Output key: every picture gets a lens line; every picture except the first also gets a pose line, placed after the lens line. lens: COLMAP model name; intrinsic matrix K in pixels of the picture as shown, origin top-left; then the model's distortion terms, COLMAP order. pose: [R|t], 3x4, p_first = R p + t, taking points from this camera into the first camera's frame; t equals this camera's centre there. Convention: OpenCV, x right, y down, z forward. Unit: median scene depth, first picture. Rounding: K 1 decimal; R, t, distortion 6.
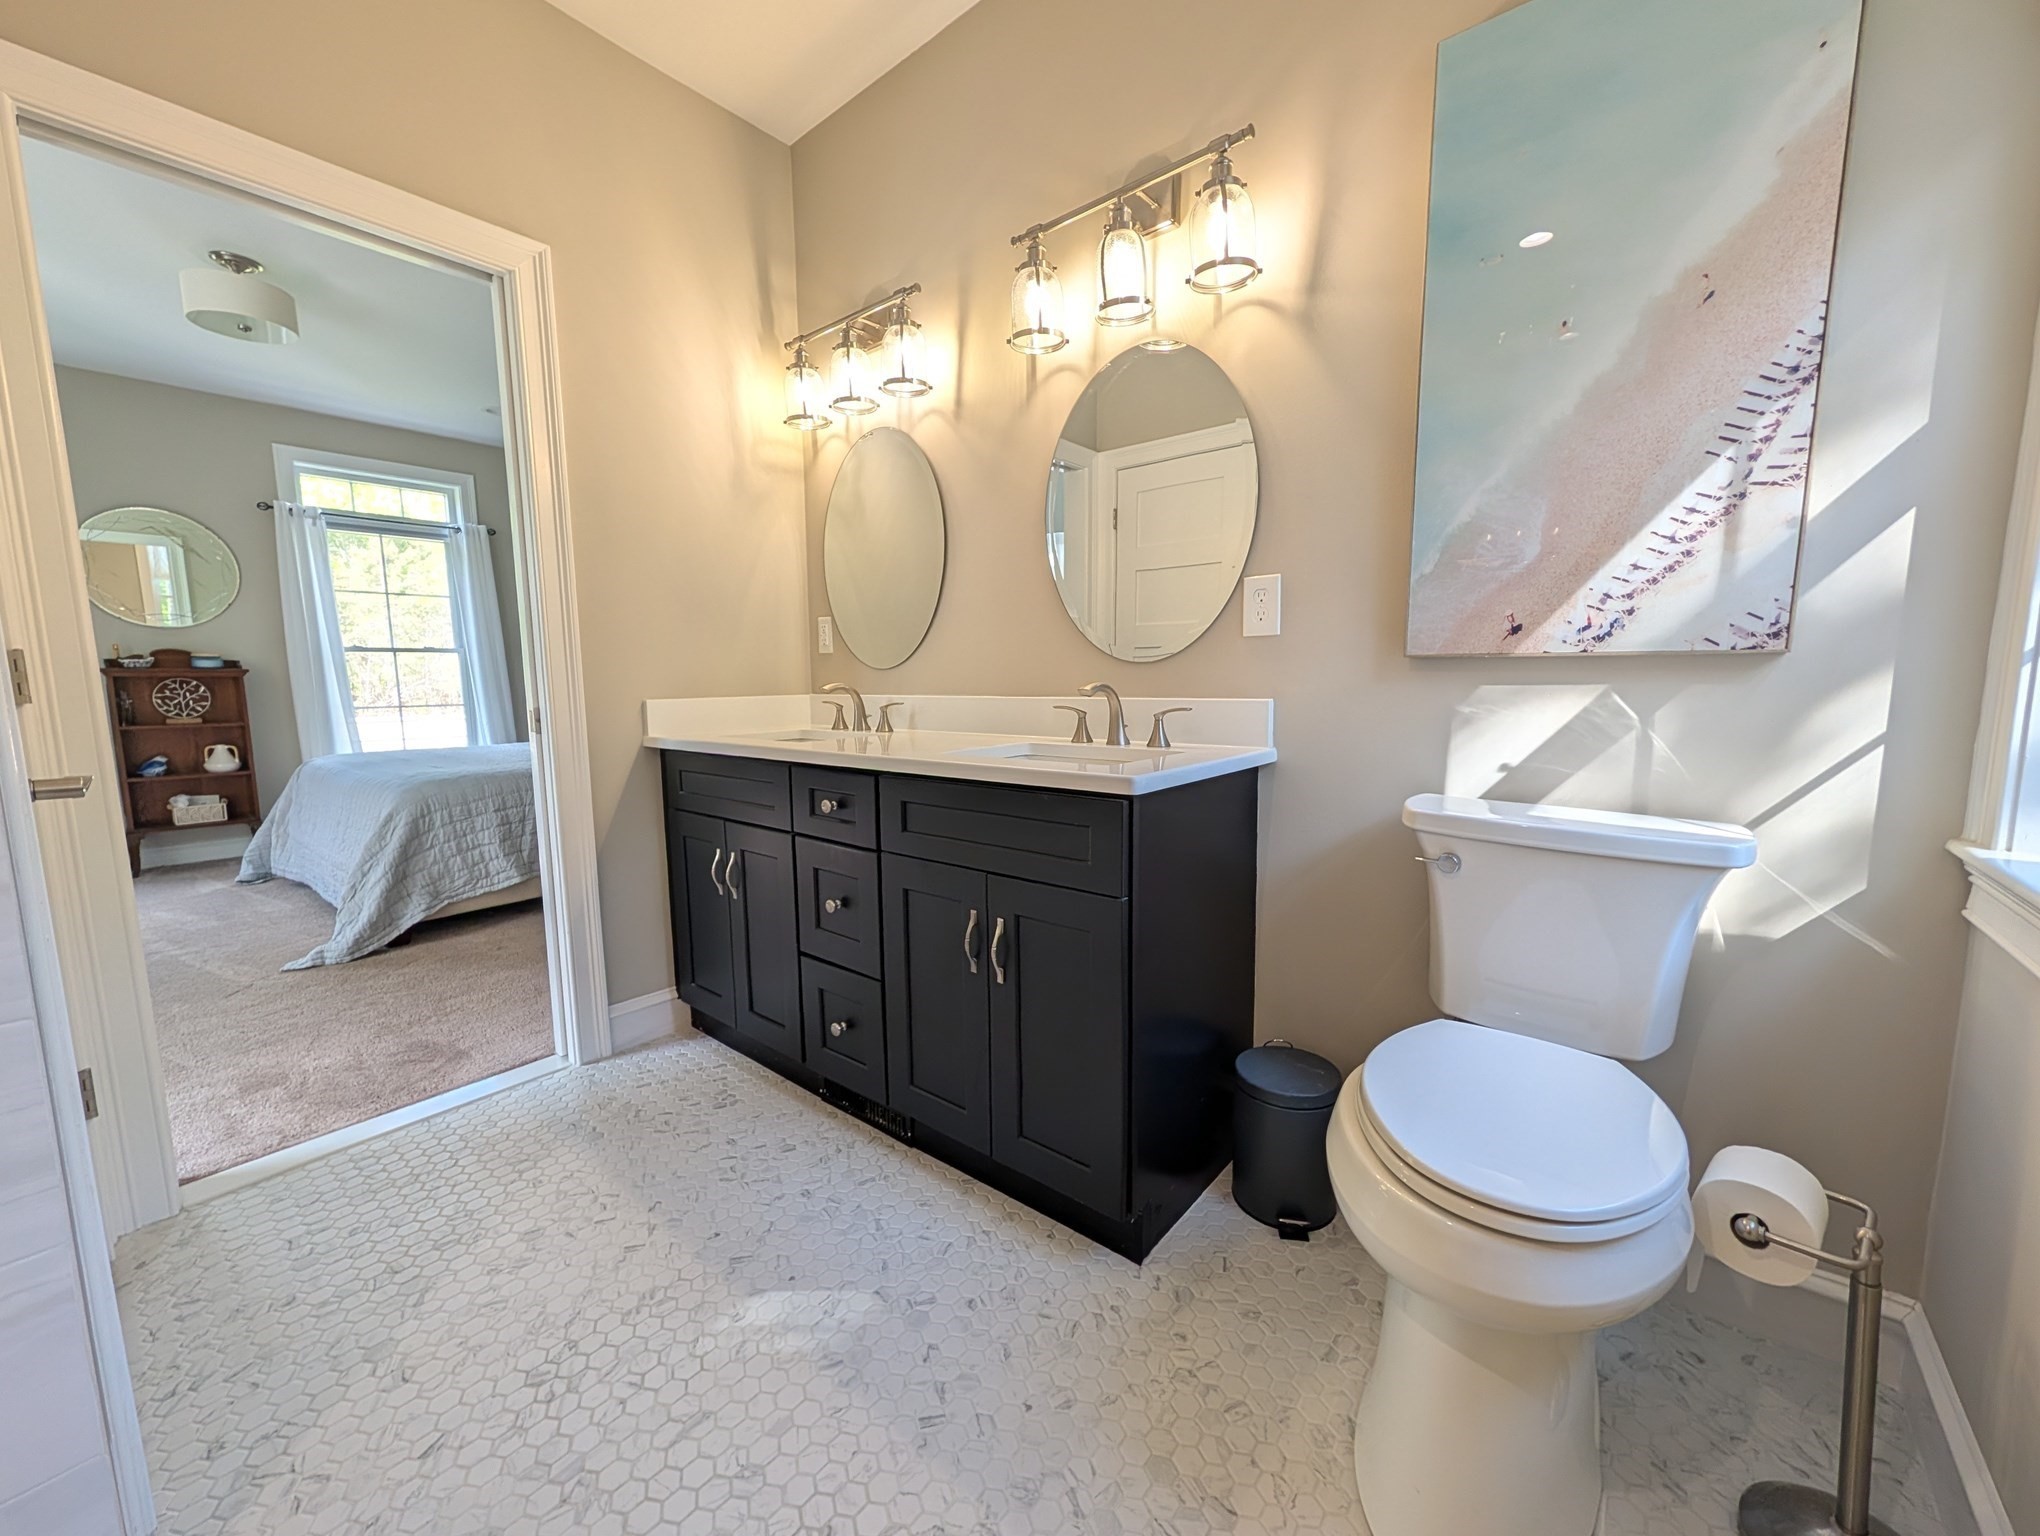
lens RADIAL K [[788.7, 0, 1017.3], [0, 788.7, 768.5], [0, 0, 1]] dist [0.001557, 0.000386]
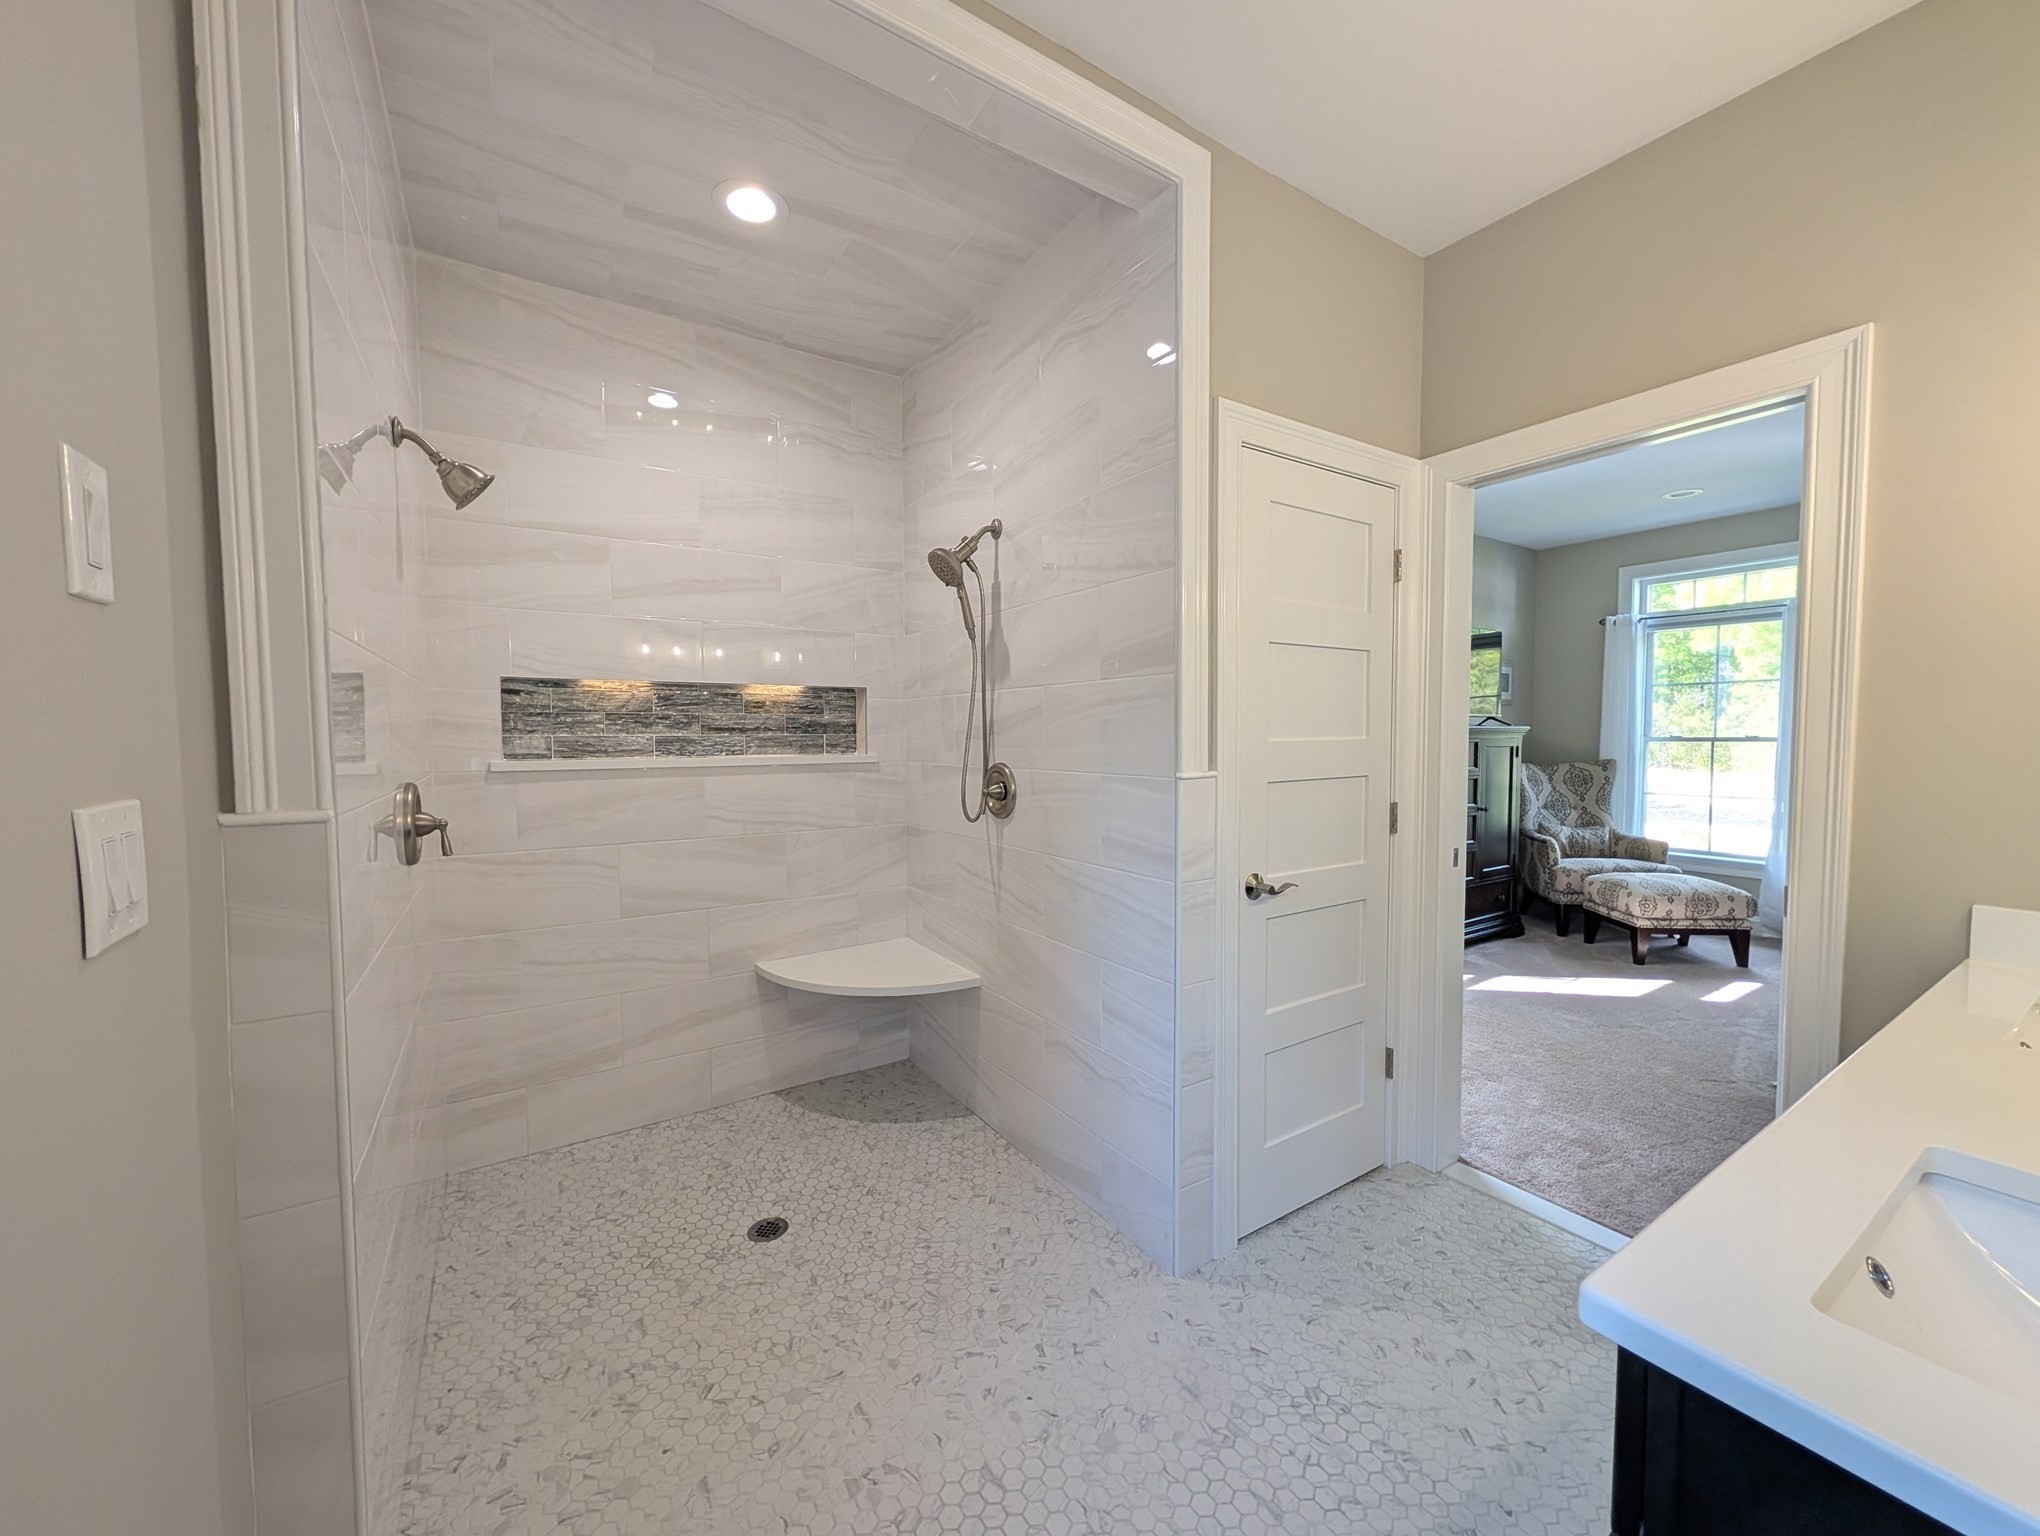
lens RADIAL K [[788.7, 0, 1024.5], [0, 788.7, 771.1], [0, 0, 1]] dist [0.001557, 0.000386]
pose [[-0.302290, 0.056151, -0.951561, 0.457652], [-0.104346, 0.990315, 0.091586, -0.203869], [0.947488, 0.126977, -0.293503, 0.501597]]
